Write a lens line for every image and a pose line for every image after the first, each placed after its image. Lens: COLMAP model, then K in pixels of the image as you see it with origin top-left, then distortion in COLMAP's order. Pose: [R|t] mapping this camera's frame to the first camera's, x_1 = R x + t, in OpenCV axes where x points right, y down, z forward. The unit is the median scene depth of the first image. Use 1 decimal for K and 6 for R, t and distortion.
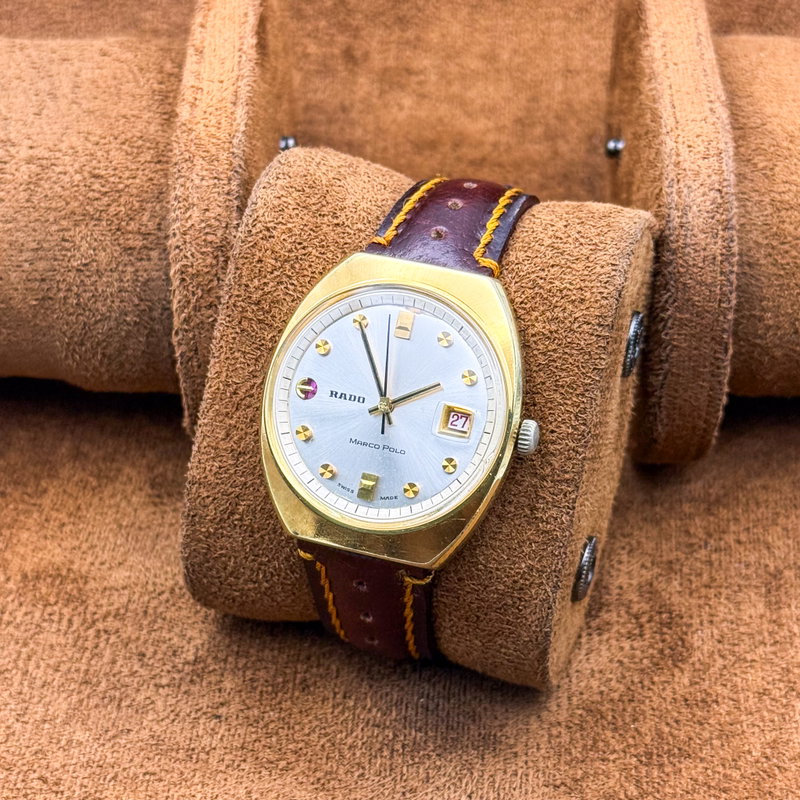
lens RADIAL K [[1834.7, 0, 406.1], [0, 1834.7, 381.8], [0, 0, 1]] dist [0.238722, 0.000000]
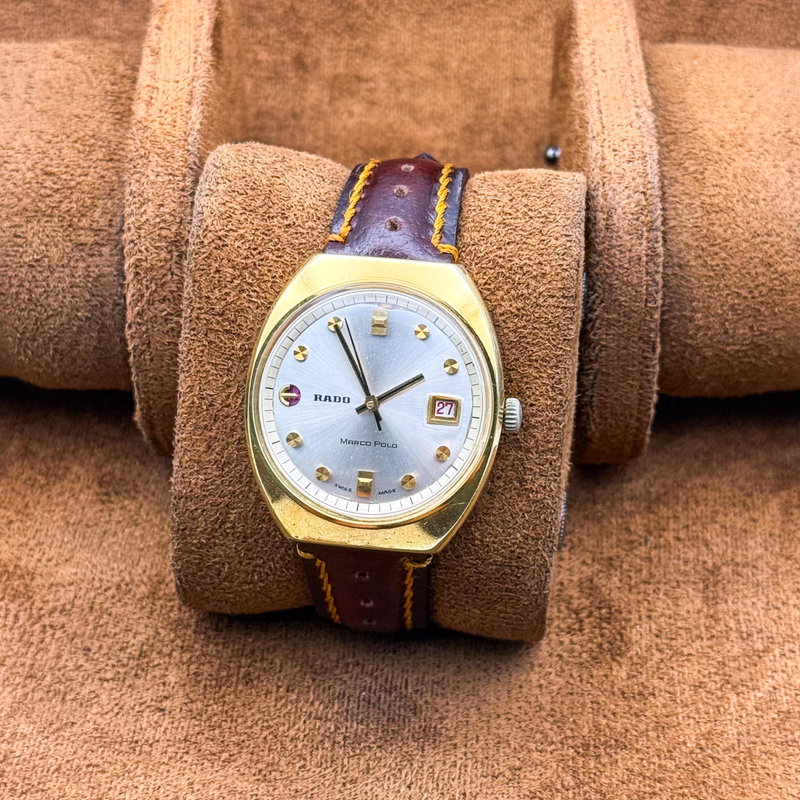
lens RADIAL K [[1834.7, 0, 399.6], [0, 1834.7, 366.5], [0, 0, 1]] dist [0.238722, 0.000000]
pose [[0.981390, -0.133968, 0.137572, -0.129631], [0.123050, 0.988749, 0.085050, -0.089271], [-0.147418, -0.066539, 0.986834, -0.007956]]
